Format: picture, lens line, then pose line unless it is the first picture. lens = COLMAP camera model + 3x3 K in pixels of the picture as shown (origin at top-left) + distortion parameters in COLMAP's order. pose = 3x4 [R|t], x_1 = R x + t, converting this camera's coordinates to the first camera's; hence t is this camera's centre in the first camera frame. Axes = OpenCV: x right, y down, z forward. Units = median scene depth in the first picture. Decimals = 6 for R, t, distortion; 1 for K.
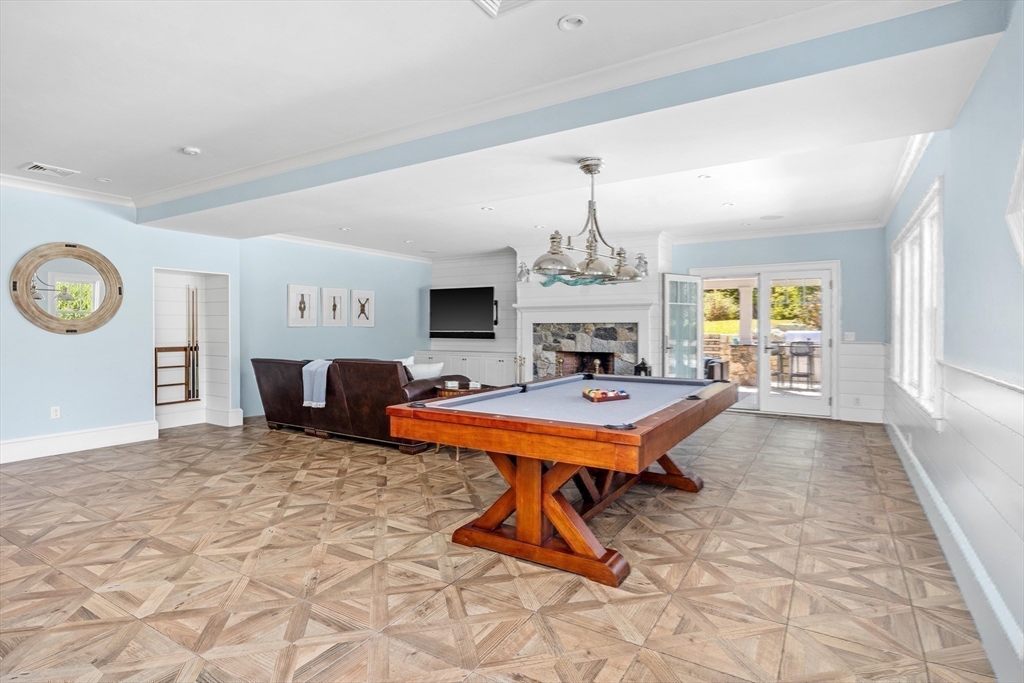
lens RADIAL K [[516.8, 0, 512.8], [0, 516.8, 335.9], [0, 0, 1]] dist [-0.001730, -0.000238]
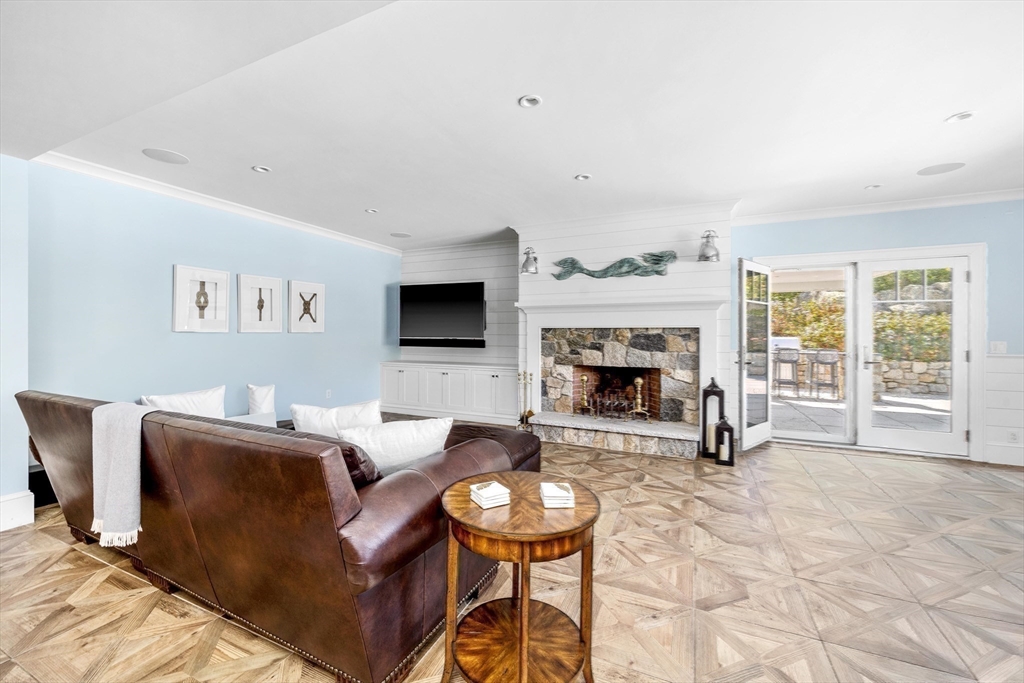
lens RADIAL K [[411.8, 0, 518.2], [0, 411.8, 334.1], [0, 0, 1]] dist [-0.006877, -0.000080]
pose [[0.991114, 0.002078, 0.133002, -0.076241], [-0.000384, 0.999919, -0.012760, -0.008012], [-0.133017, 0.012596, 0.991034, 0.408459]]
